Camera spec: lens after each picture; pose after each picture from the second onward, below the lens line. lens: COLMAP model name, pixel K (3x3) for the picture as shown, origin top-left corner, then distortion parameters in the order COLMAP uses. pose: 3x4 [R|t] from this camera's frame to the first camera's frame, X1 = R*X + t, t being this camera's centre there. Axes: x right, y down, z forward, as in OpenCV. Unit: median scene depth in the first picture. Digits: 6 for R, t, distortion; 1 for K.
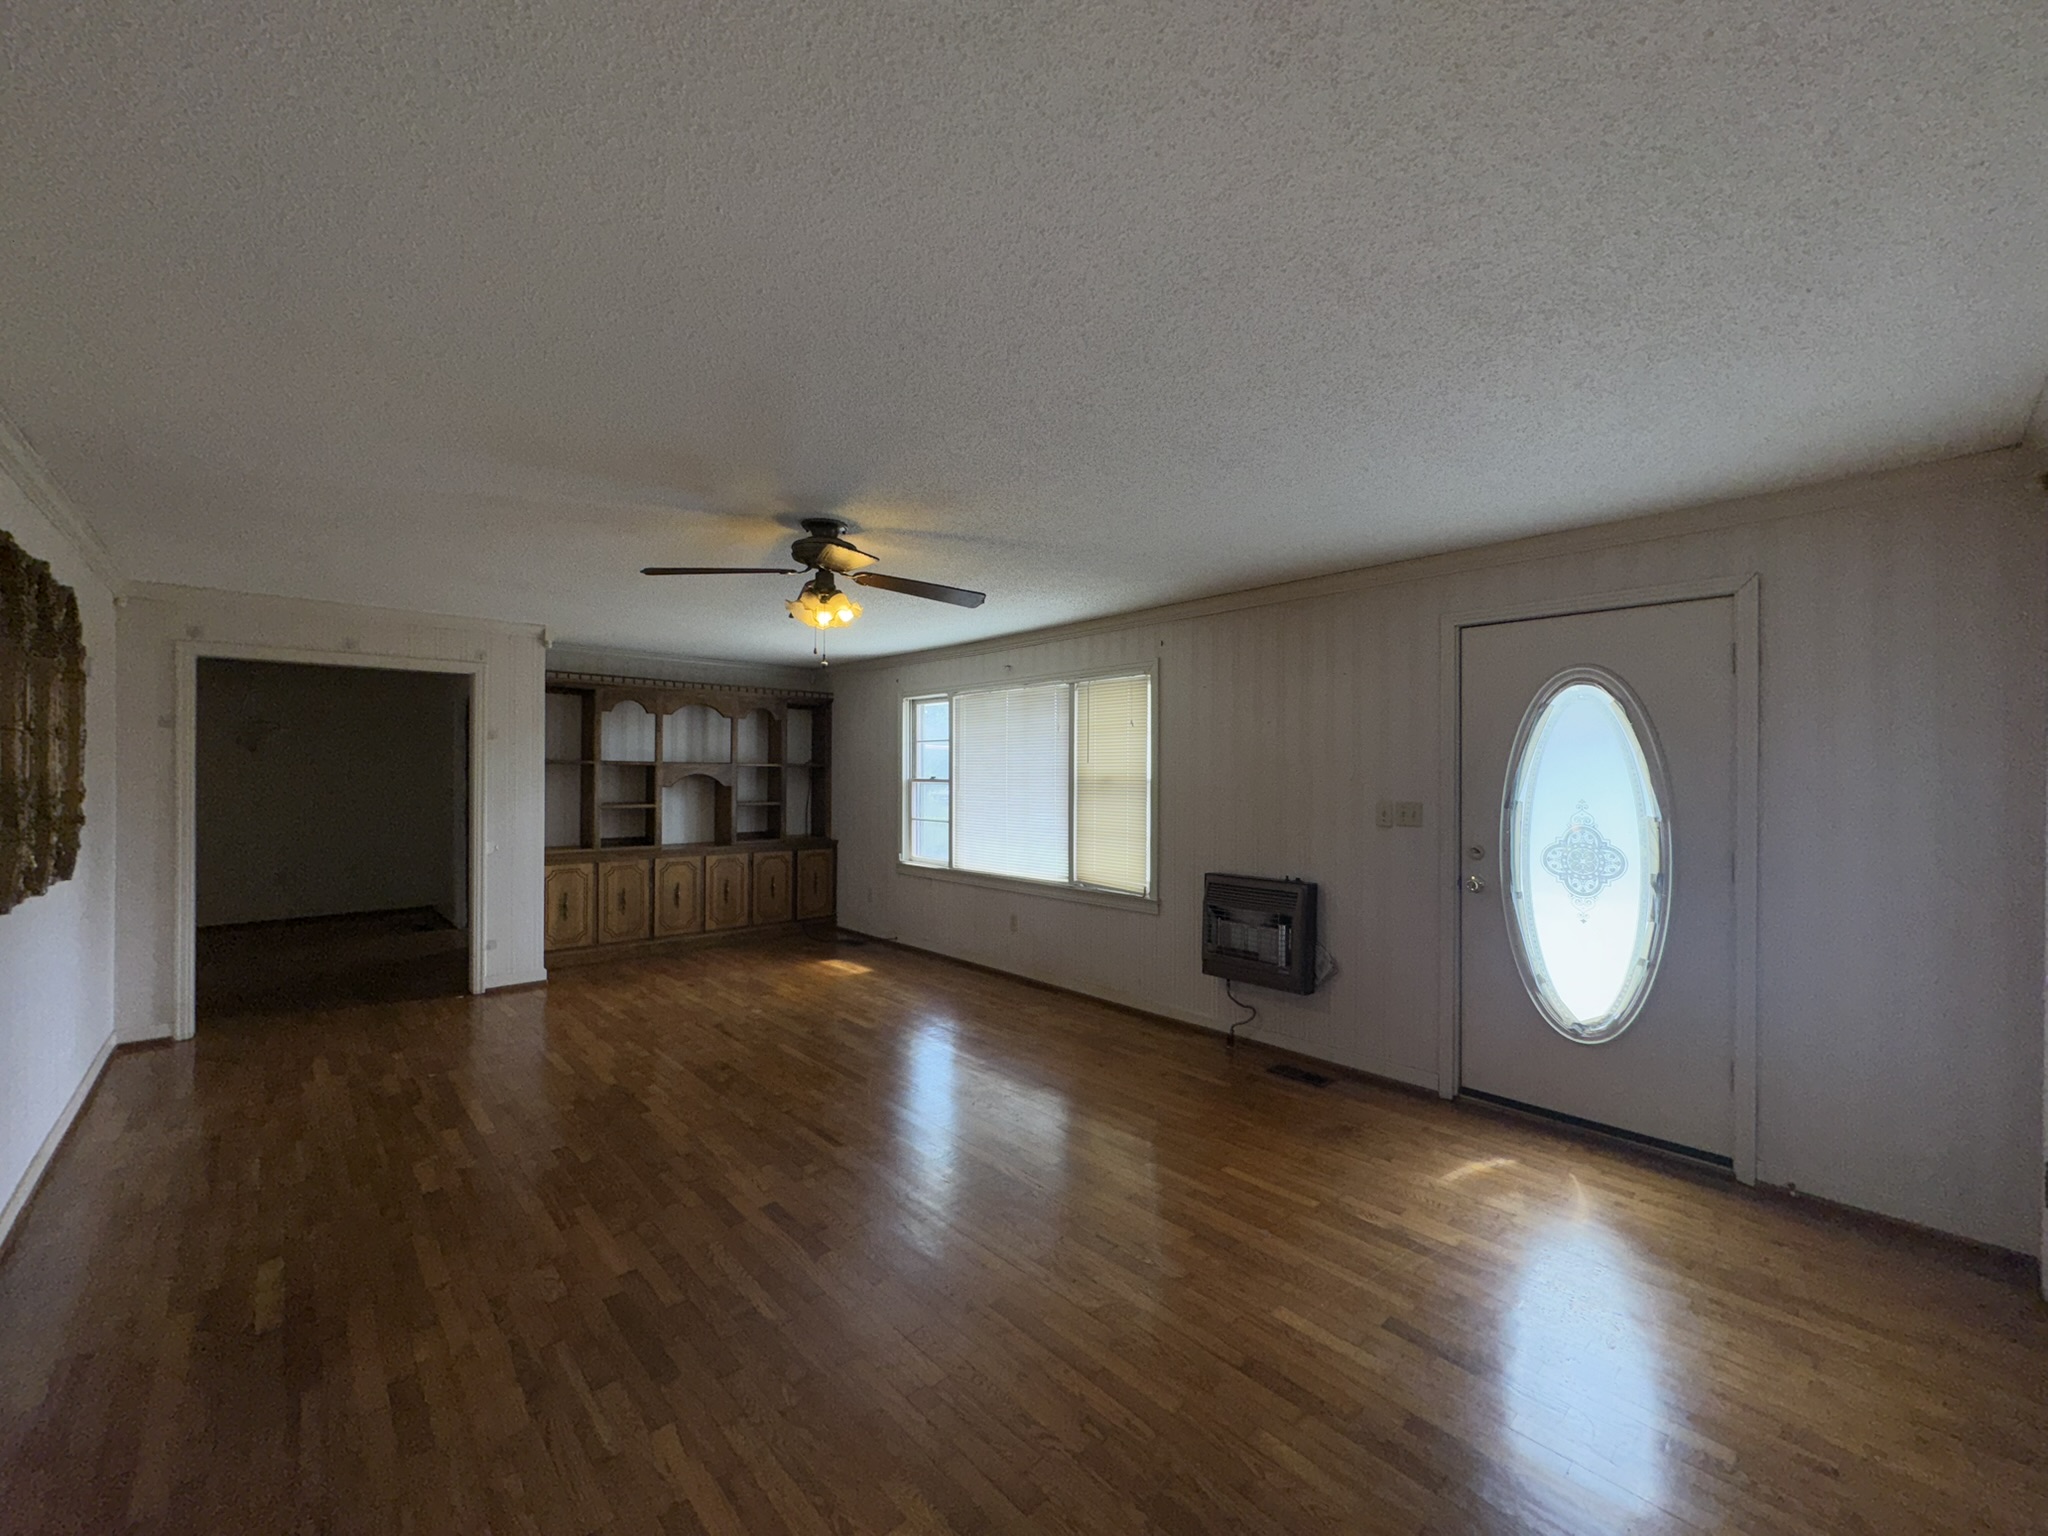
lens RADIAL K [[817.2, 0, 1022.3], [0, 817.2, 773.0], [0, 0, 1]] dist [0.000512, 0.000020]
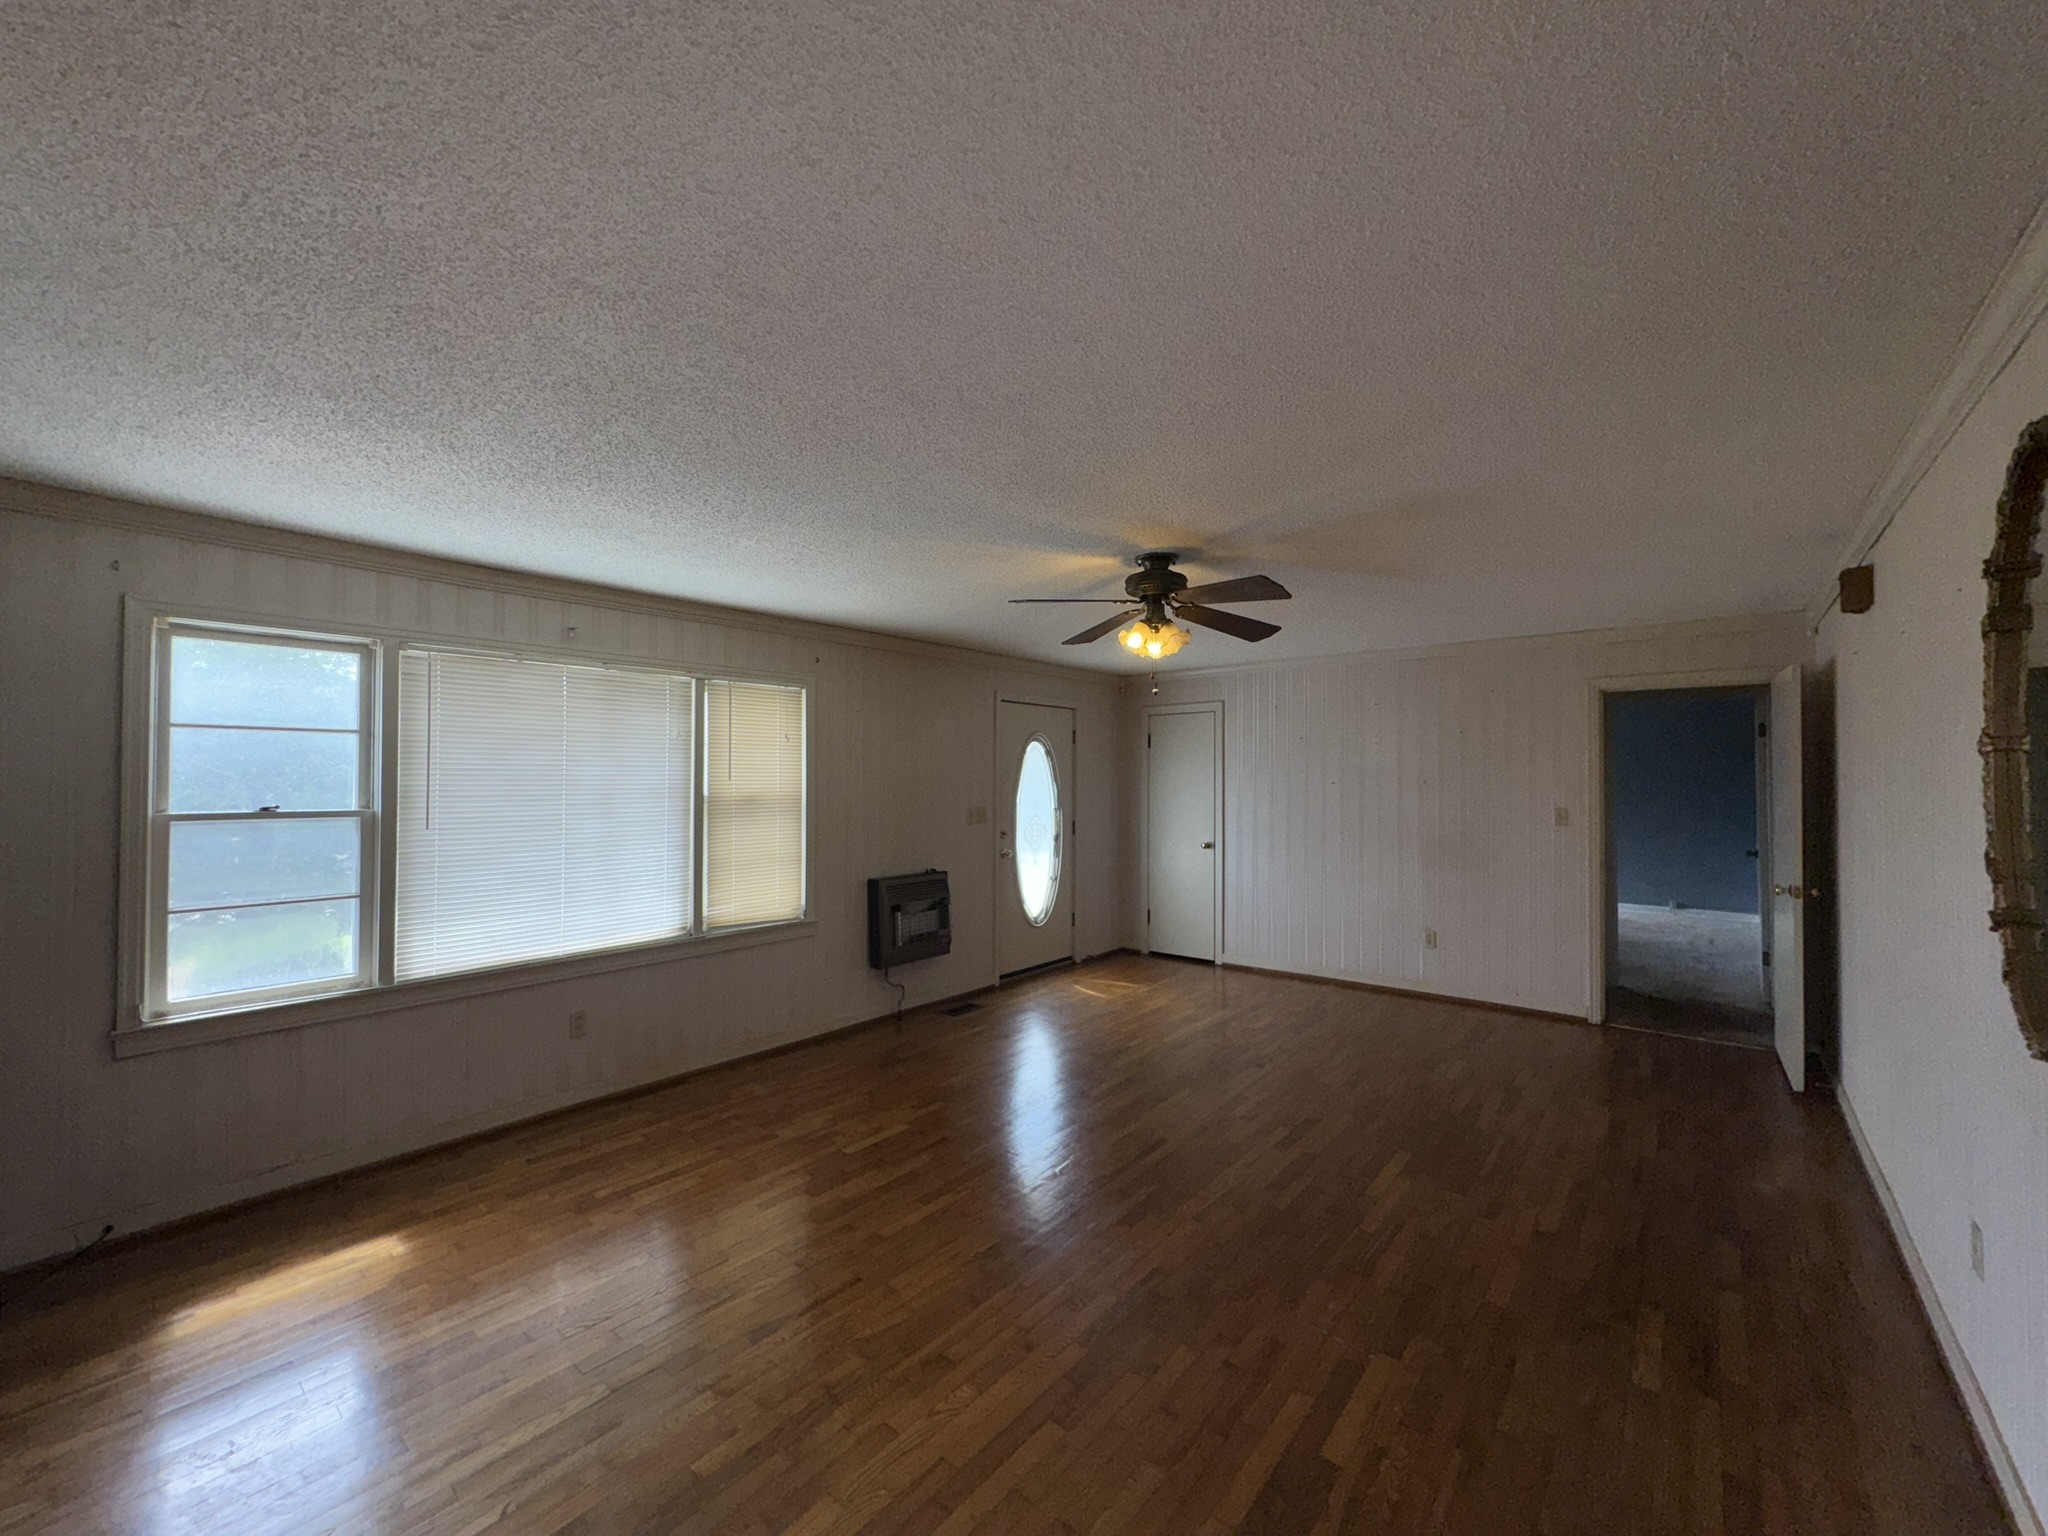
lens RADIAL K [[817.2, 0, 1022.3], [0, 817.2, 773.0], [0, 0, 1]] dist [0.000512, 0.000020]
pose [[-0.131057, 0.006236, 0.991355, -0.791566], [0.001853, 0.999980, -0.006046, -0.014254], [-0.991373, 0.001044, -0.131066, 0.826123]]
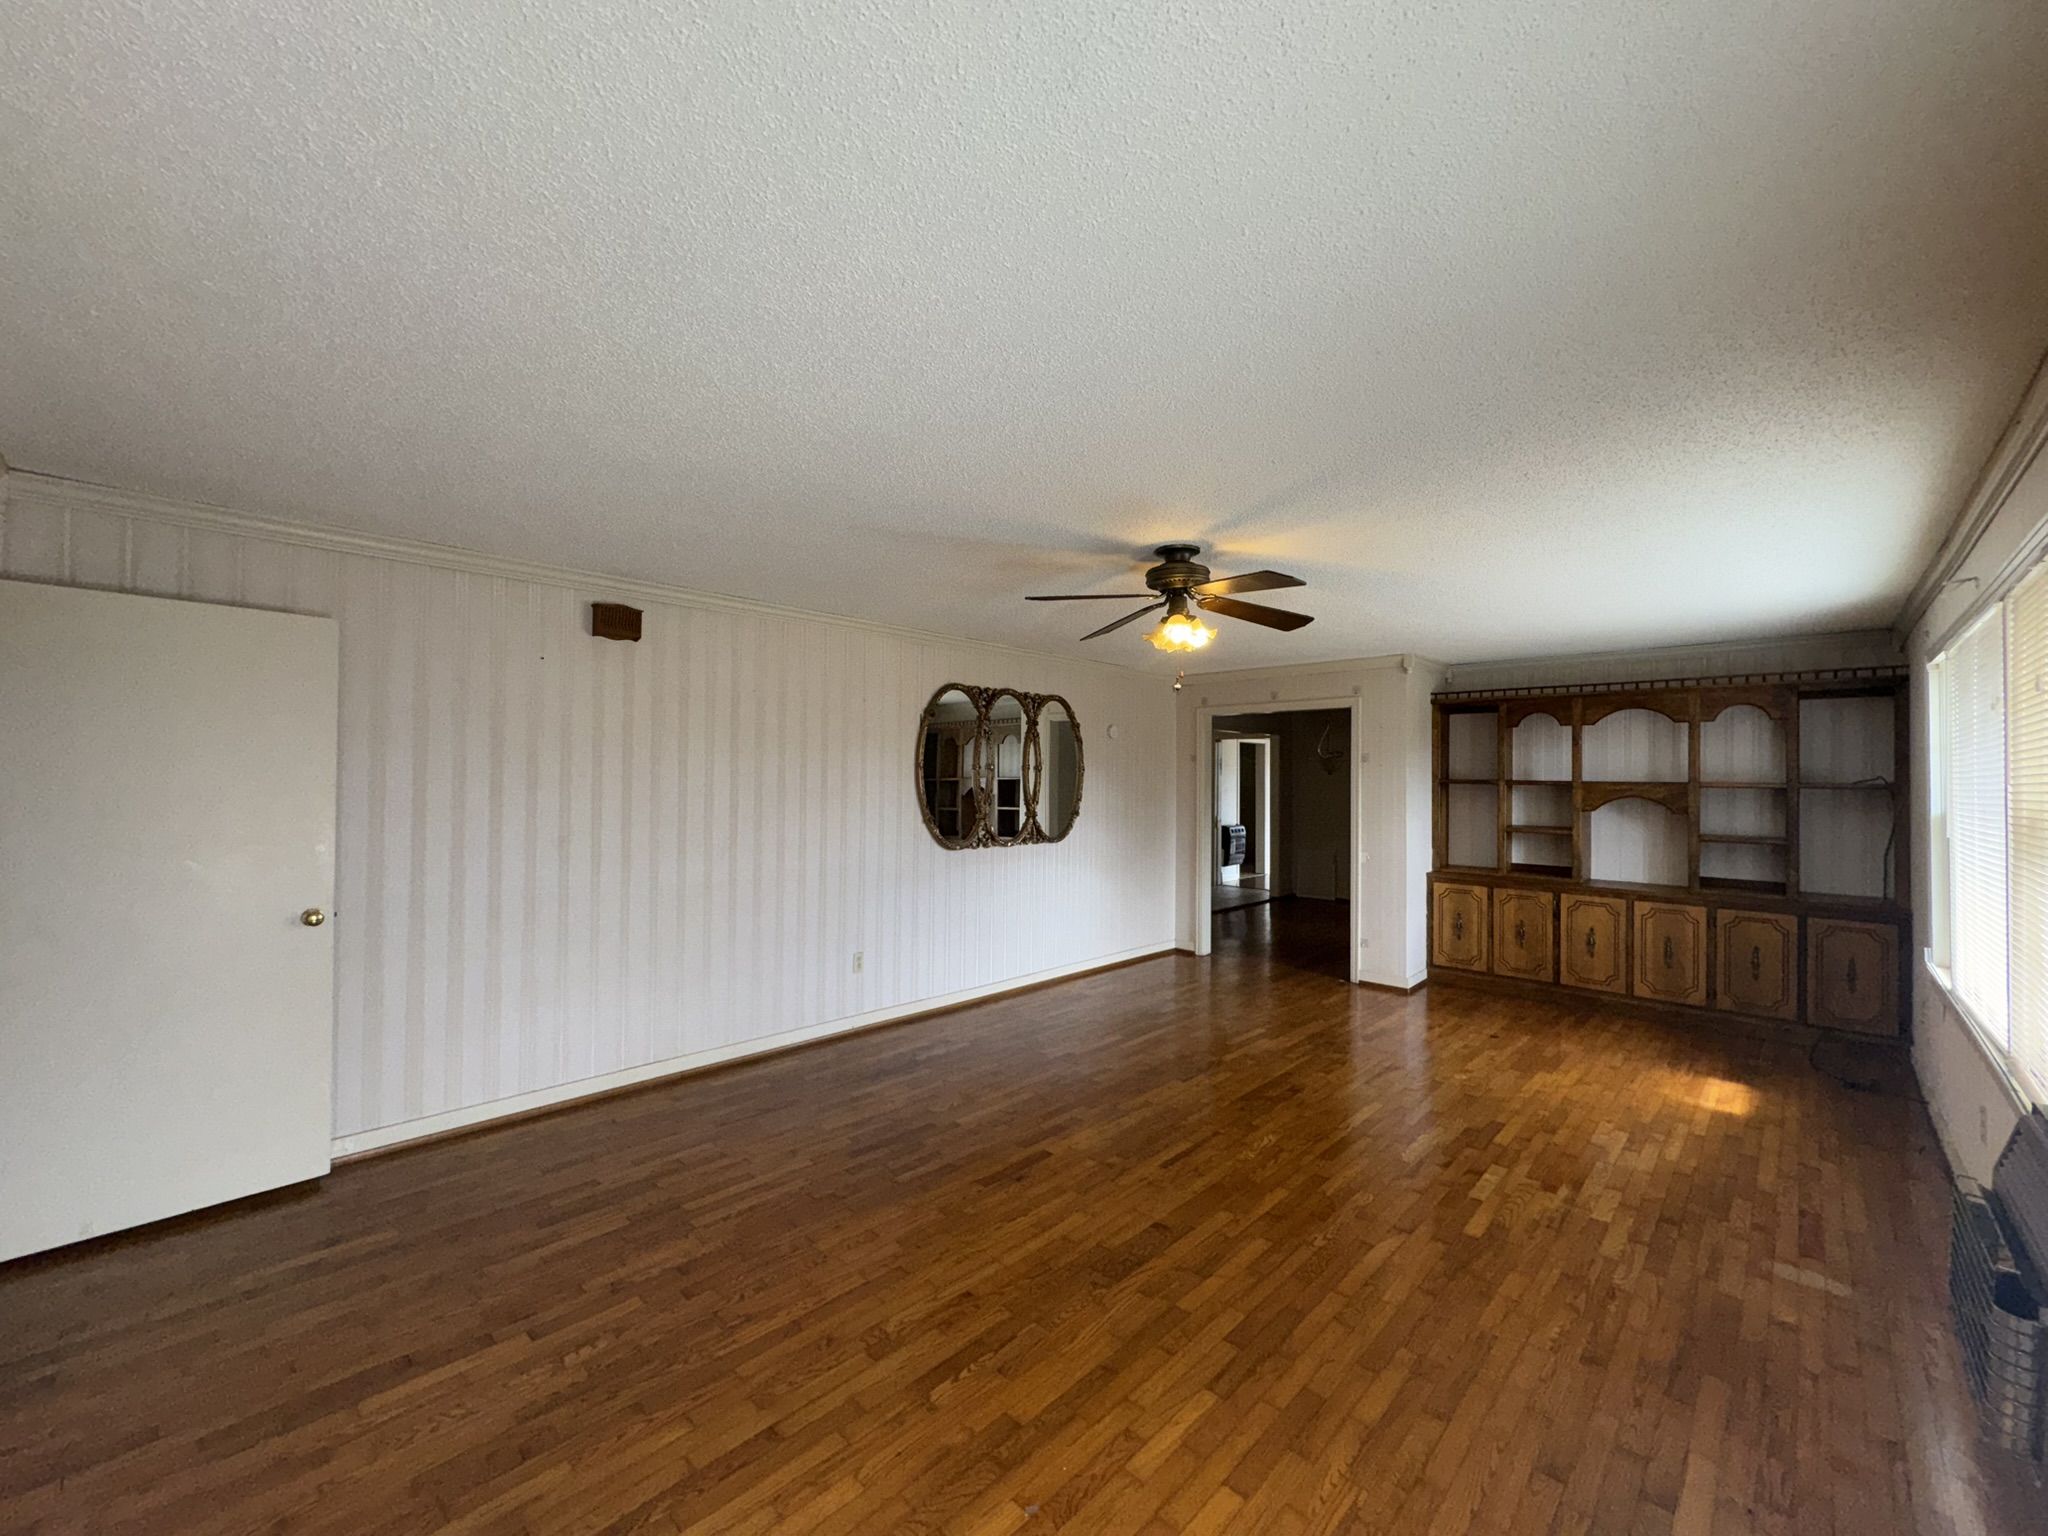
lens RADIAL K [[817.2, 0, 1022.3], [0, 817.2, 773.0], [0, 0, 1]] dist [0.000512, 0.000020]
pose [[0.056350, -0.012023, -0.998339, 0.479513], [-0.011244, 0.999856, -0.012676, -0.006793], [0.998348, 0.011940, 0.056207, 0.476662]]
